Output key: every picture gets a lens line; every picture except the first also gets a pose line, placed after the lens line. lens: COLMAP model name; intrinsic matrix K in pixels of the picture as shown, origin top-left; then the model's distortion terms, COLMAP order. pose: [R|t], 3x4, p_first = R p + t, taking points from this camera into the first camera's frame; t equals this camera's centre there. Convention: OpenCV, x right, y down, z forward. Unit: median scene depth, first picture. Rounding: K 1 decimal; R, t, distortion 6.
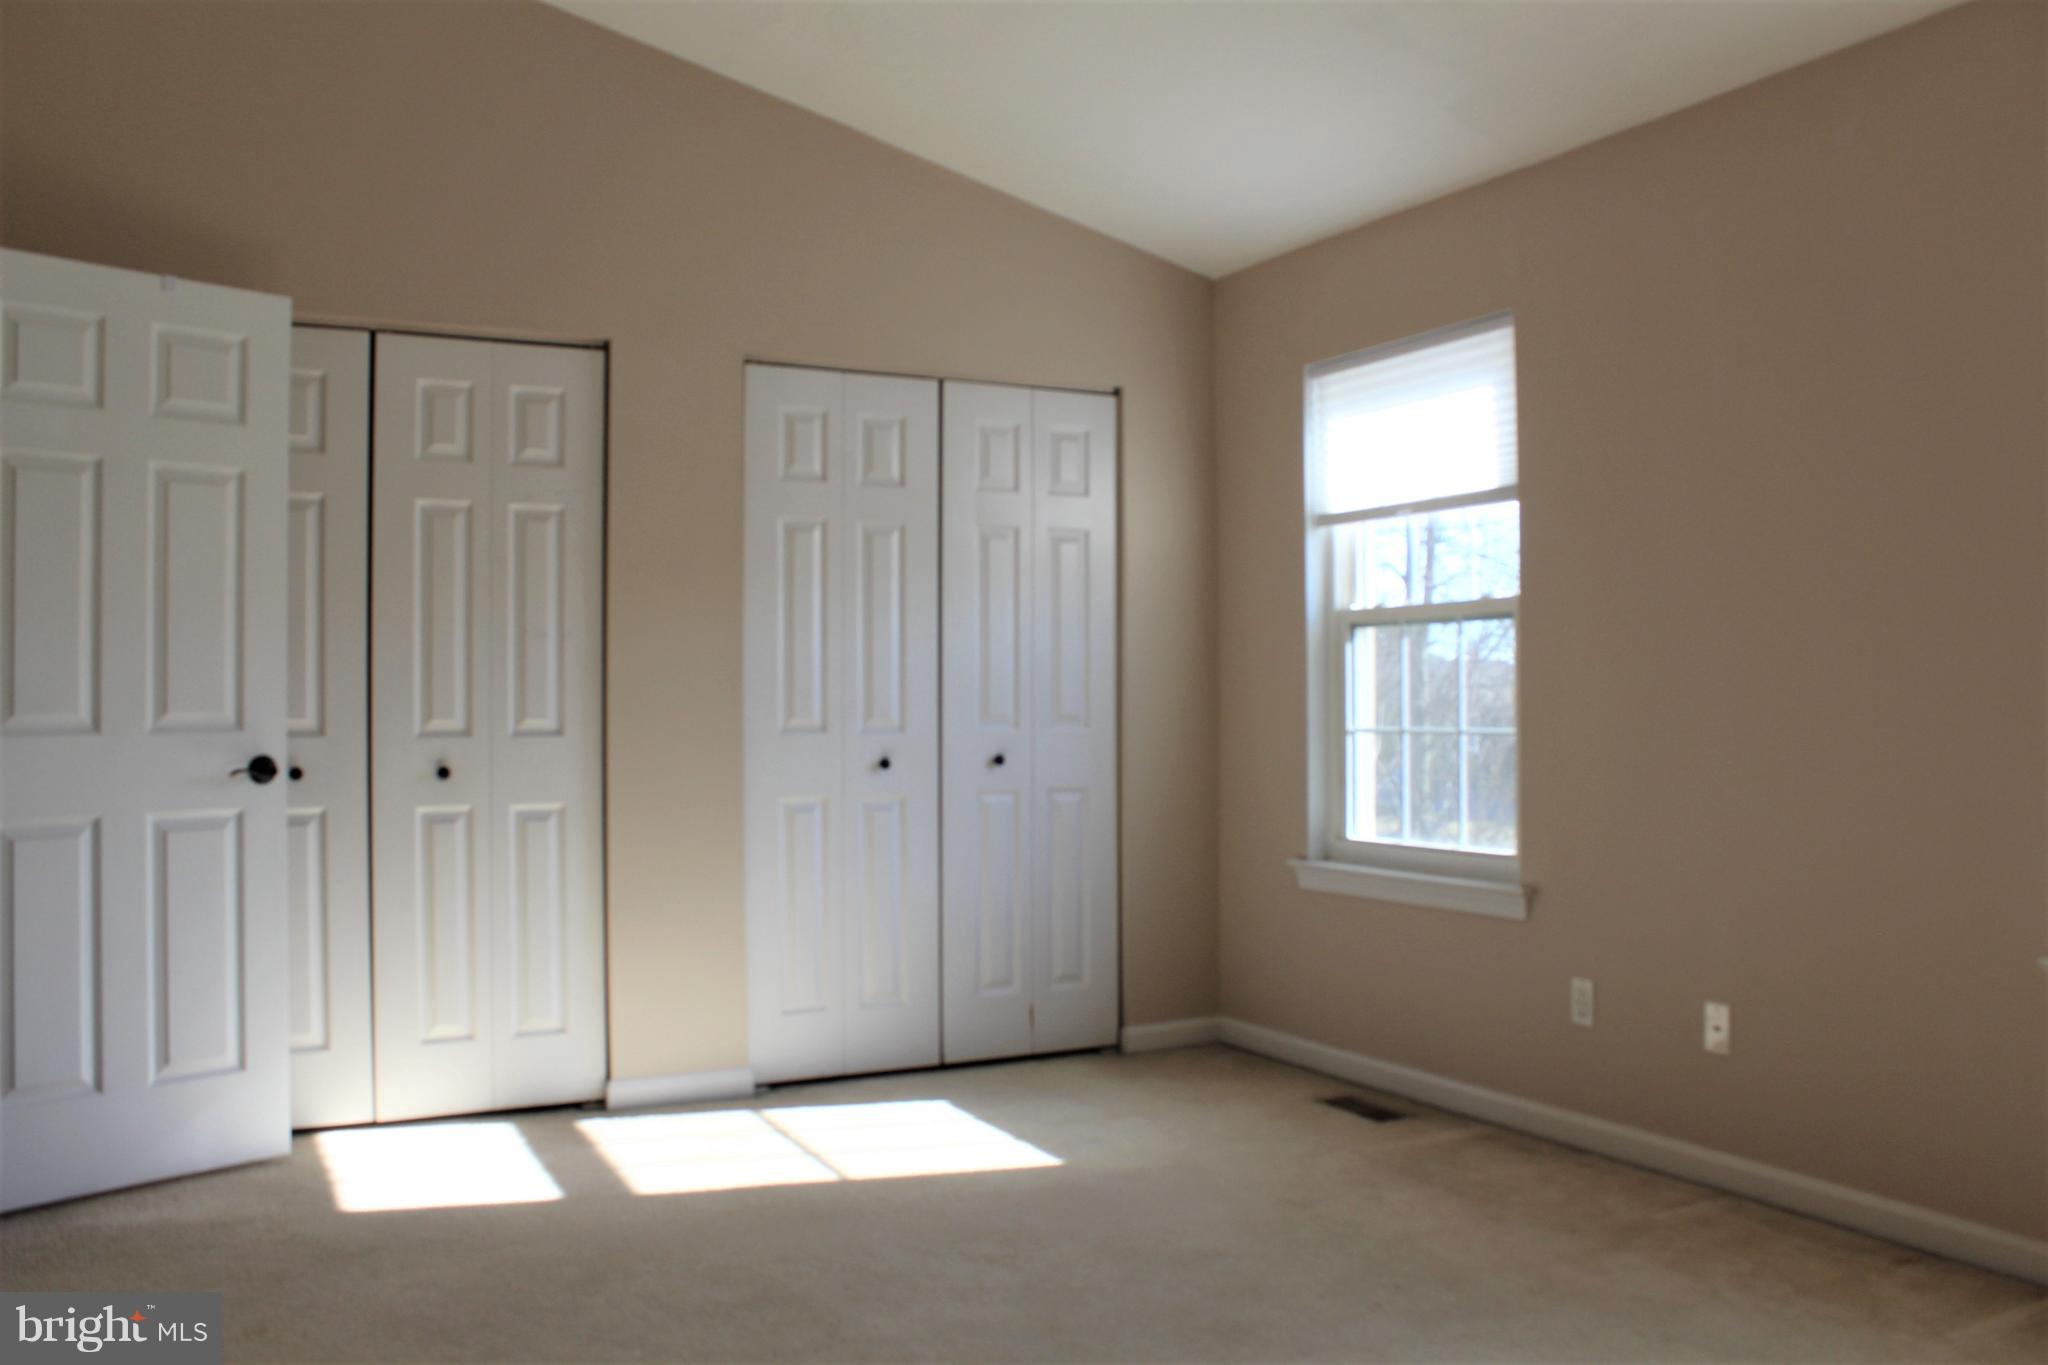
lens RADIAL K [[1747.3, 0, 1021.1], [0, 1747.3, 671.7], [0, 0, 1]] dist [-0.138932, 0.088956]
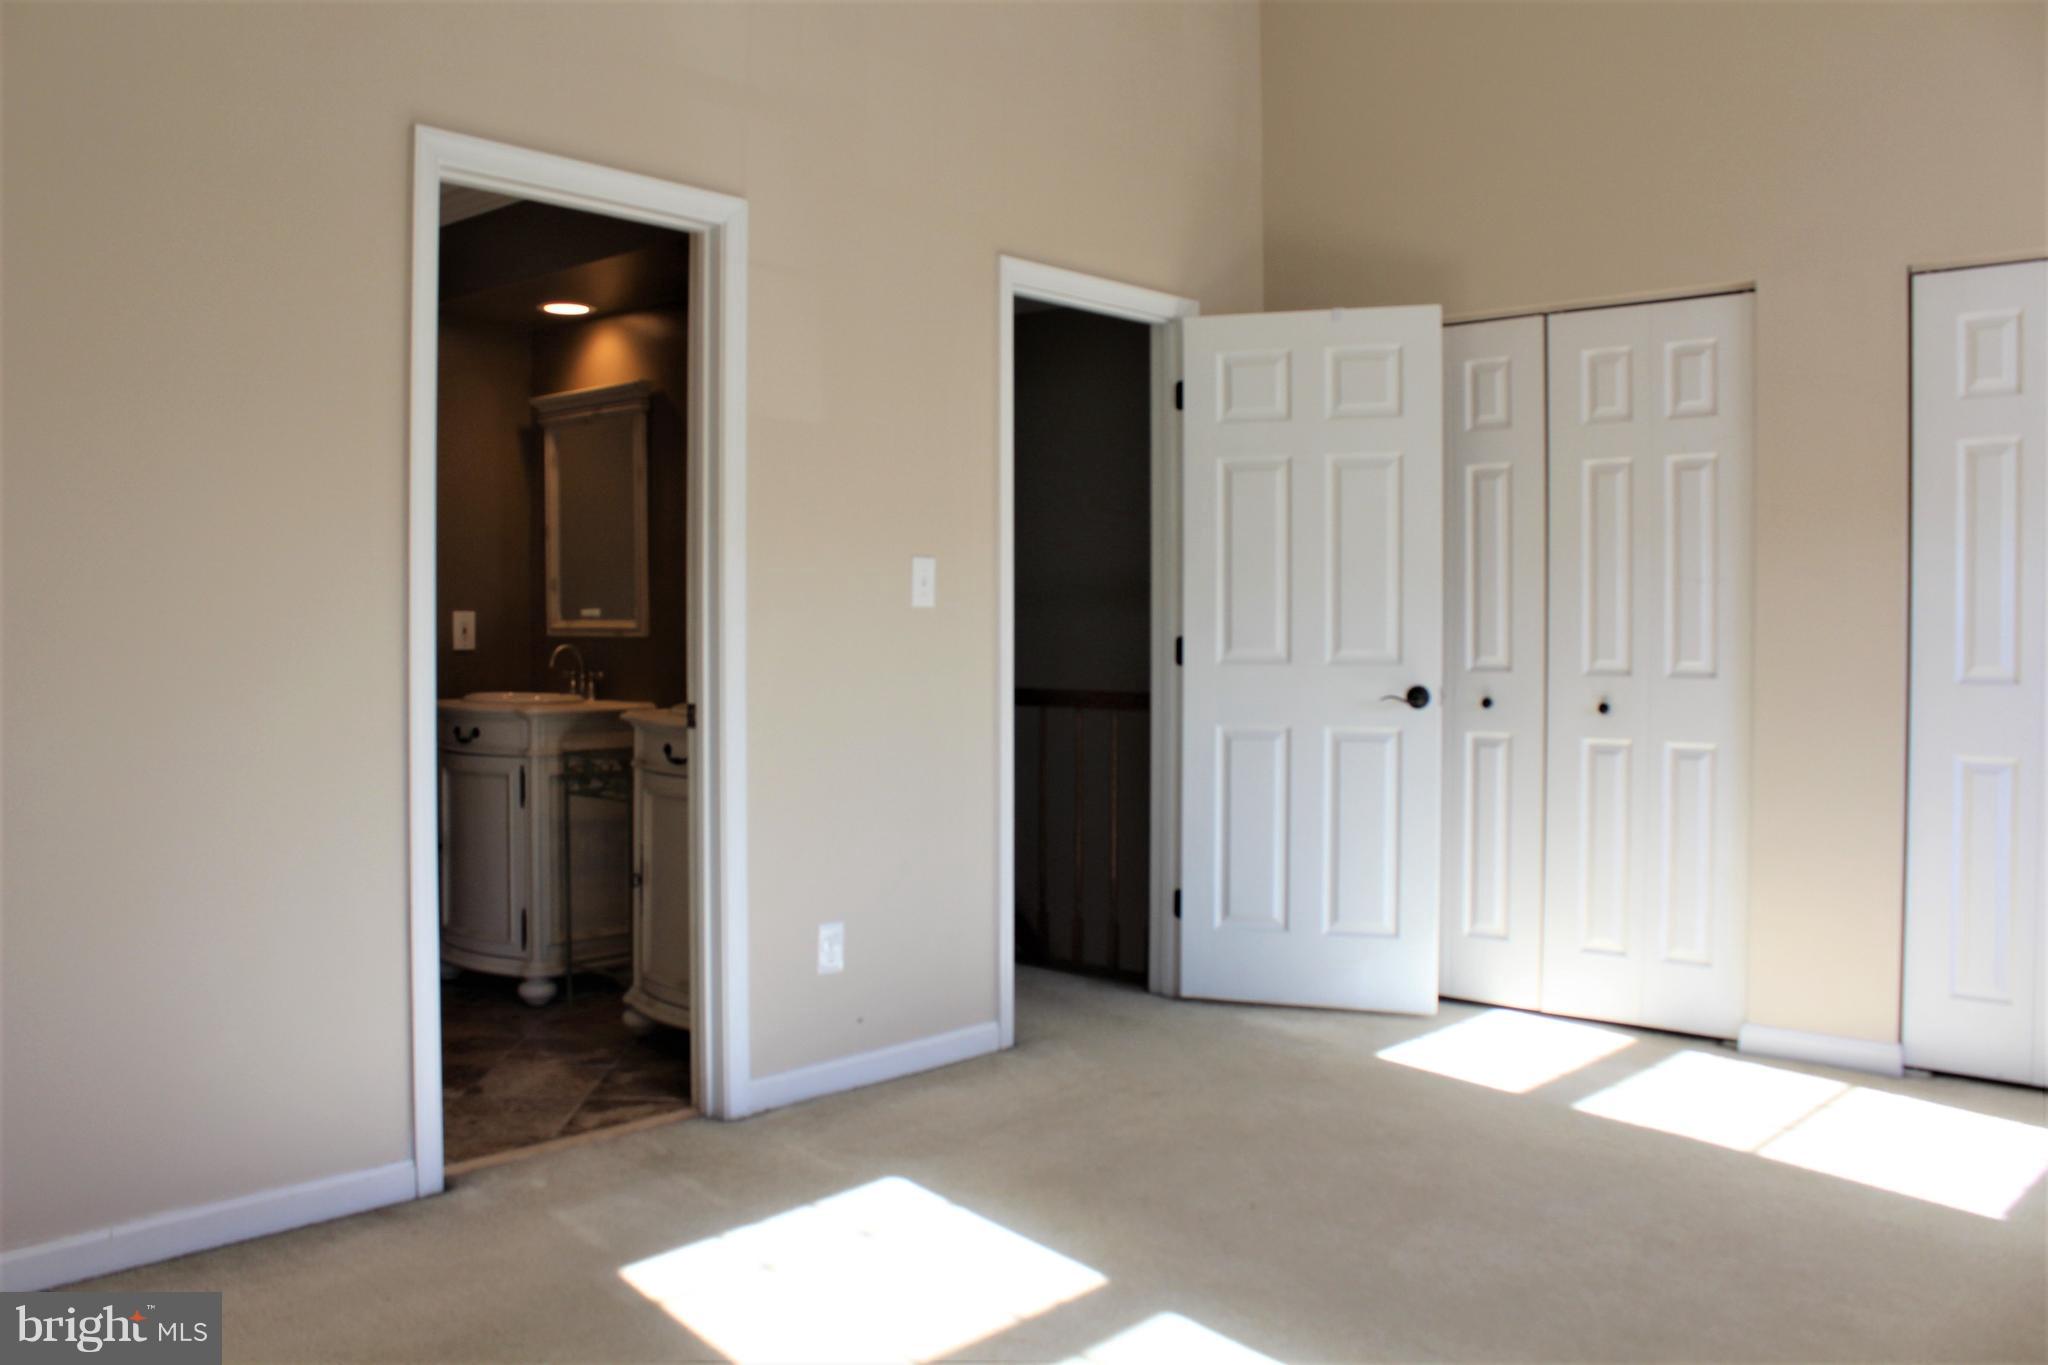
lens RADIAL K [[1747.3, 0, 1021.1], [0, 1747.3, 671.7], [0, 0, 1]] dist [-0.138932, 0.088956]
pose [[0.336426, 0.022437, -0.941443, 0.574419], [0.004969, 0.999660, 0.025600, 0.005539], [0.941697, -0.013291, 0.336200, 0.284927]]
